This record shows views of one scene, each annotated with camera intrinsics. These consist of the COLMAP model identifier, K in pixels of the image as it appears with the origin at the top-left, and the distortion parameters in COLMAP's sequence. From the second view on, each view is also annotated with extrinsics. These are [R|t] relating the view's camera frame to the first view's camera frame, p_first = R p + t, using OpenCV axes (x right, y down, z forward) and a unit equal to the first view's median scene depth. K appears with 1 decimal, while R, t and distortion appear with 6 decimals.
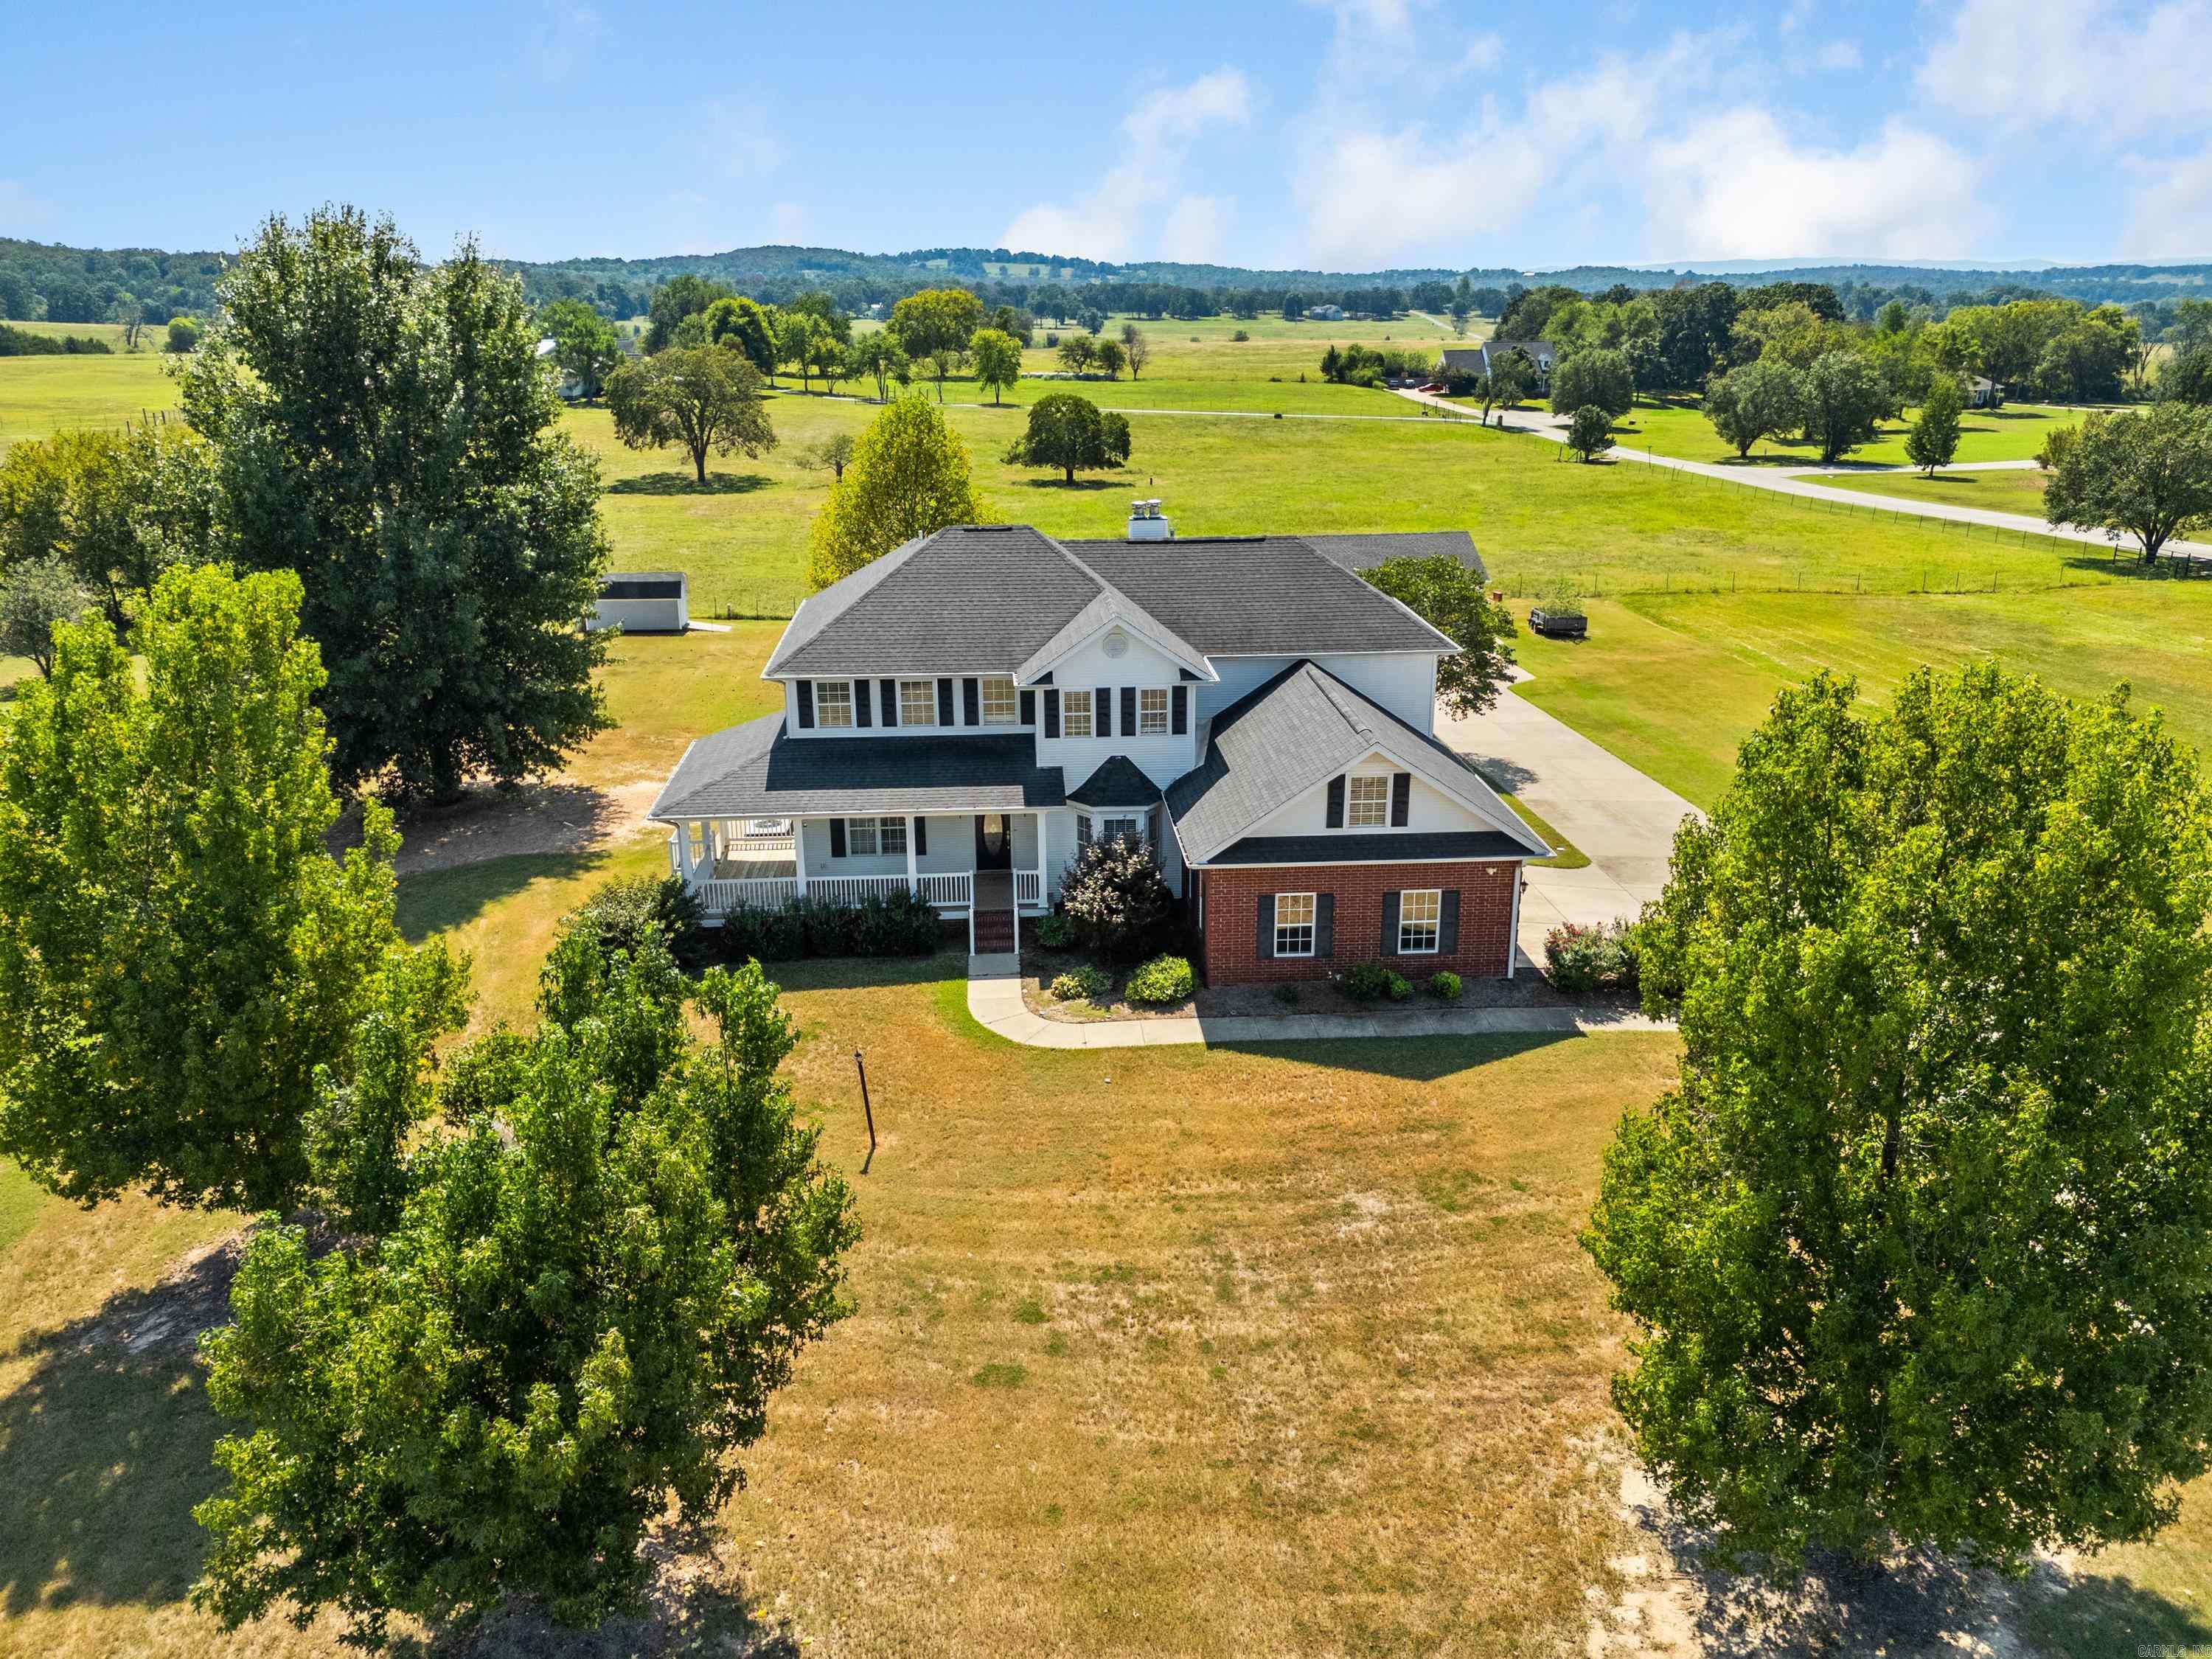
lens RADIAL K [[1640.6, 0, 1106.0], [0, 1640.6, 829.5], [0, 0, 1]] dist [0.072348, -0.065969]
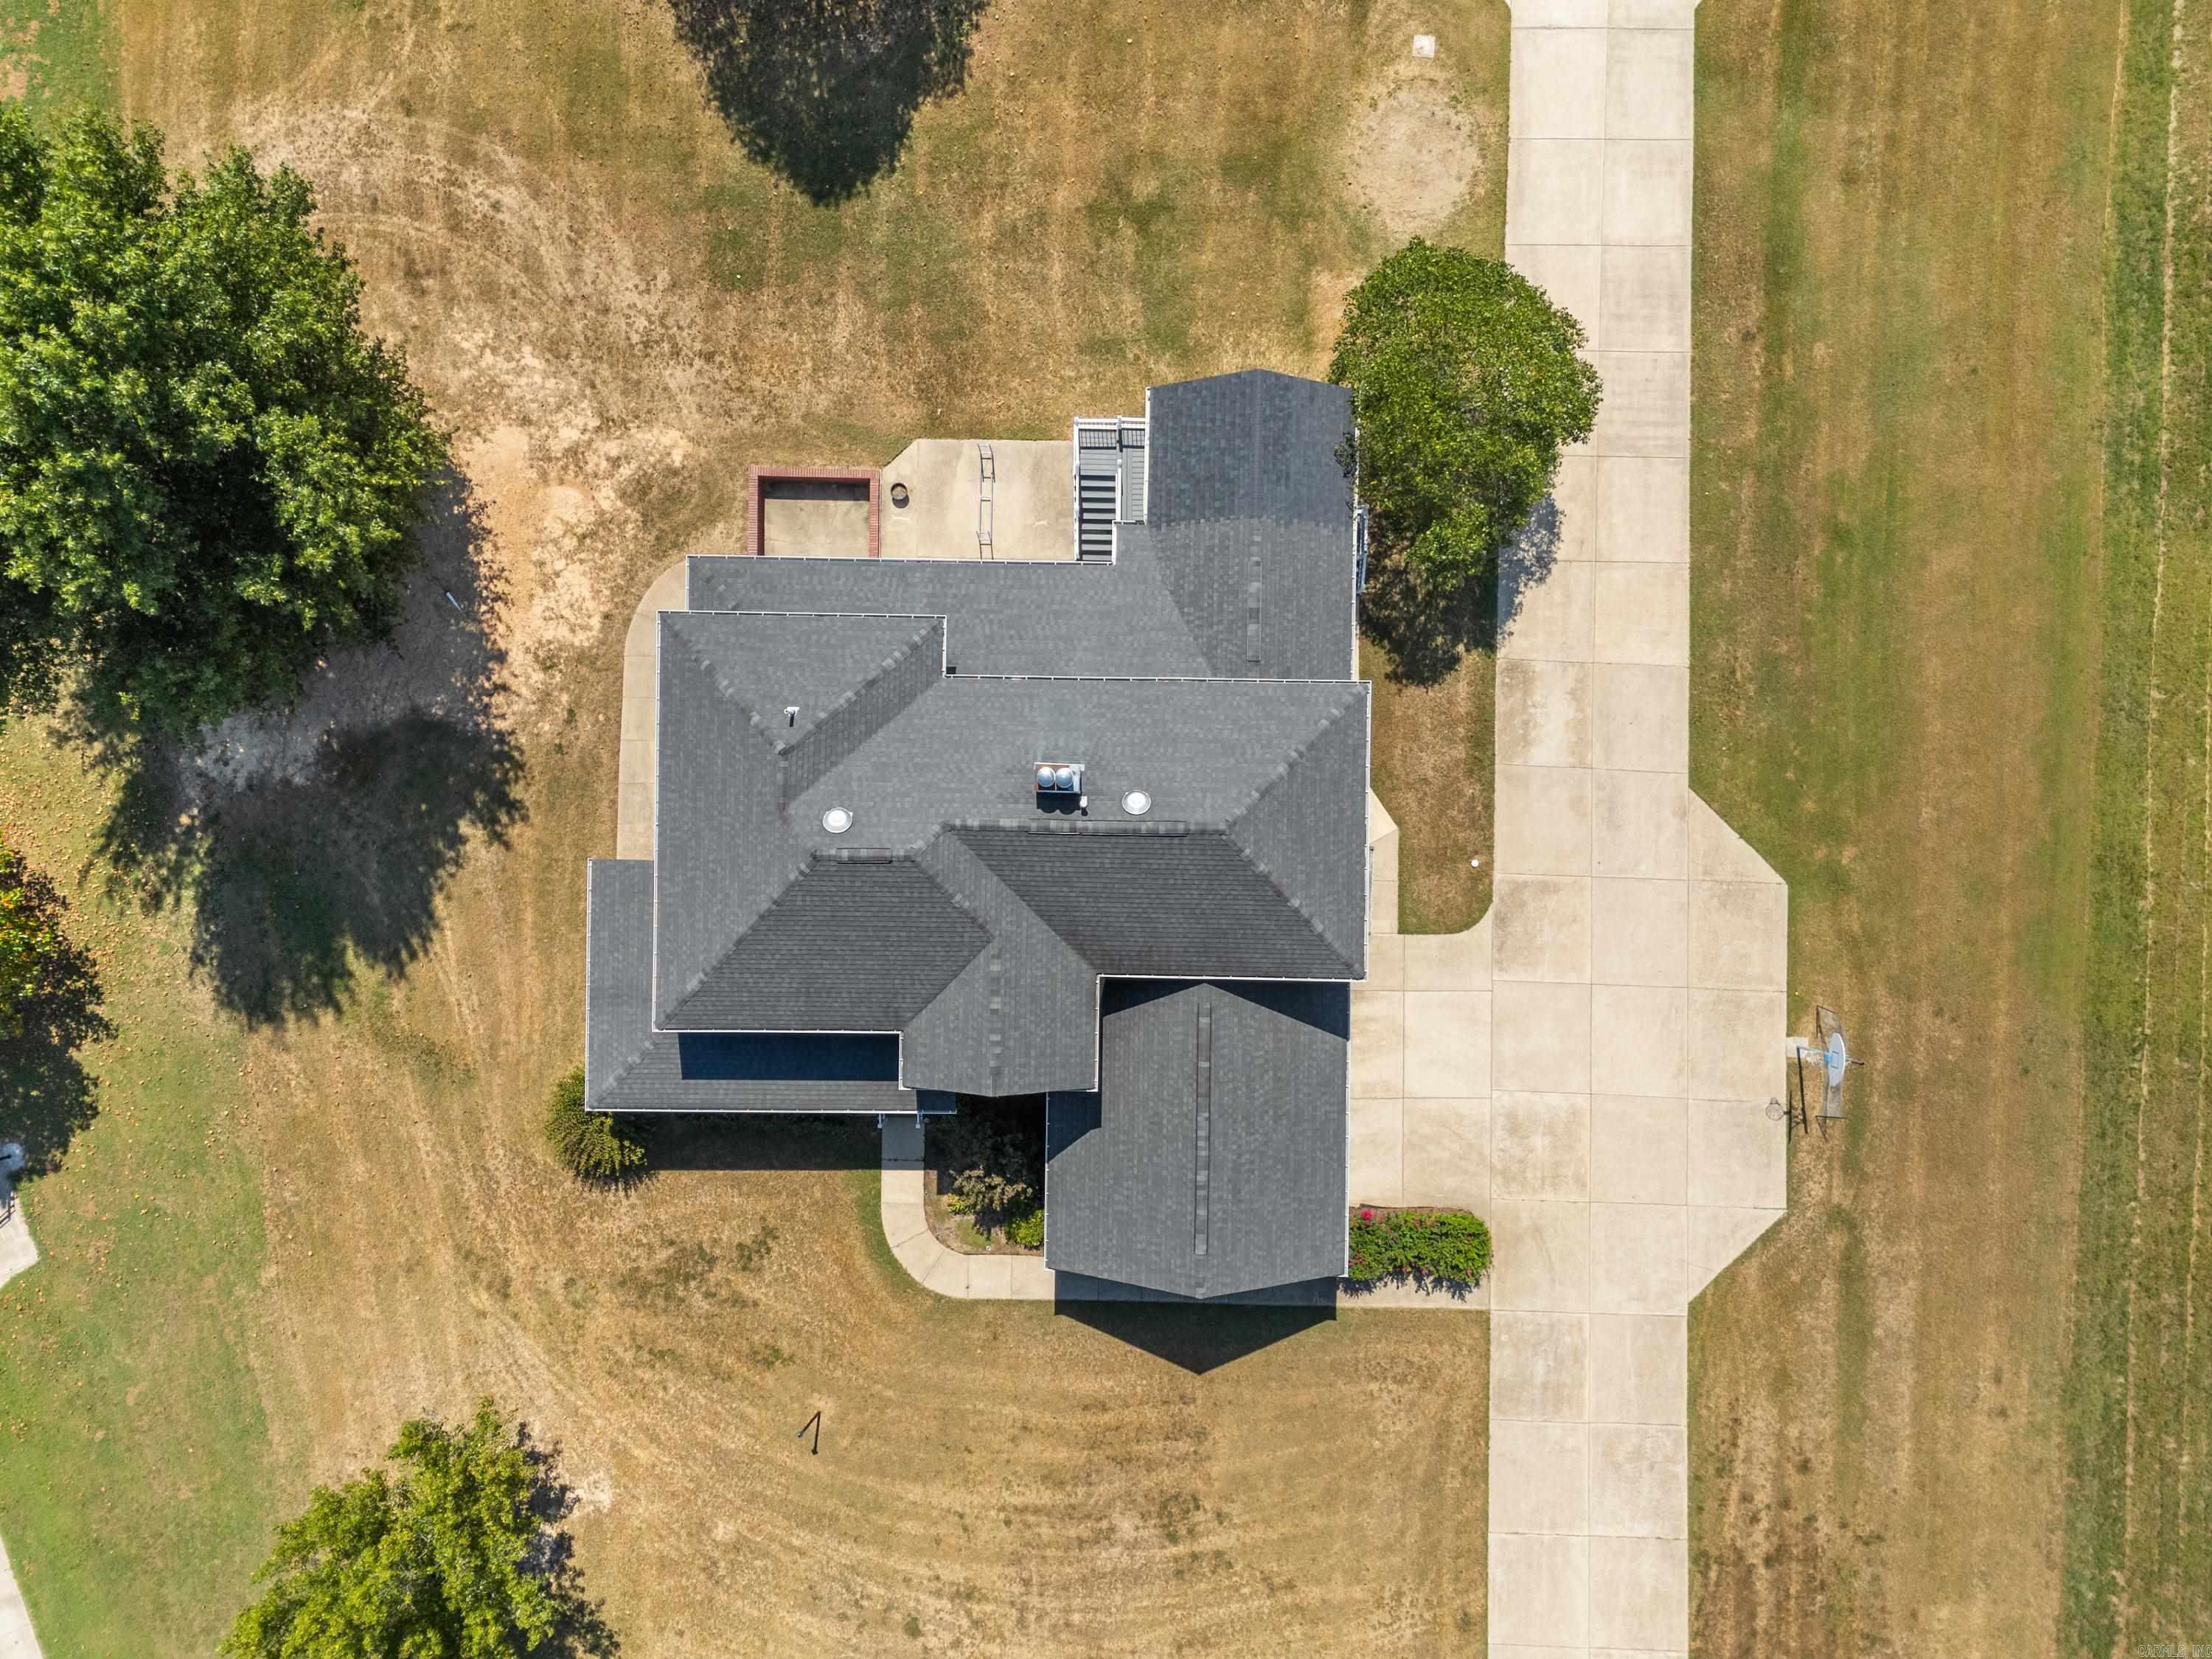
lens RADIAL K [[1640.6, 0, 1106.0], [0, 1640.6, 829.5], [0, 0, 1]] dist [0.072348, -0.065969]
pose [[0.996584, 0.082555, 0.002233, 0.009454], [-0.027496, 0.306195, 0.951572, -0.181389], [0.077874, -0.948382, 0.307419, 0.134574]]
